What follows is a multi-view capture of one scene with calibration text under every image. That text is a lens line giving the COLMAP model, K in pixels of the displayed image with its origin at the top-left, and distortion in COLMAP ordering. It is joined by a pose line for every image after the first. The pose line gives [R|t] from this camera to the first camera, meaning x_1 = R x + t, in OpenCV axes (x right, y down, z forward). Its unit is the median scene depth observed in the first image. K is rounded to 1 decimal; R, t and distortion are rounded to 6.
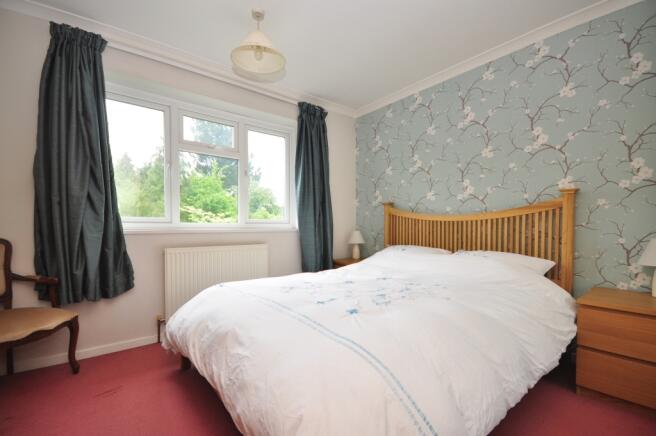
lens RADIAL K [[290.4, 0, 329.4], [0, 290.4, 224.2], [0, 0, 1]] dist [-0.002123, 0.000307]
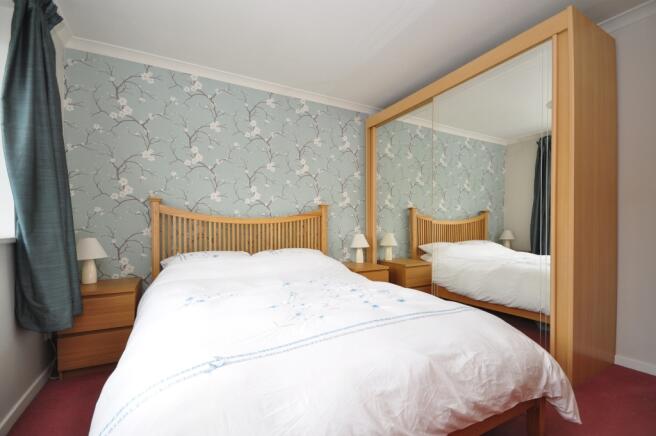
lens RADIAL K [[290.4, 0, 329.1], [0, 290.4, 221.6], [0, 0, 1]] dist [-0.002123, 0.000307]
pose [[0.165545, 0.019774, 0.986004, -0.553940], [0.000155, 0.999798, -0.020077, 0.001805], [-0.986202, 0.003476, 0.165509, 0.533905]]
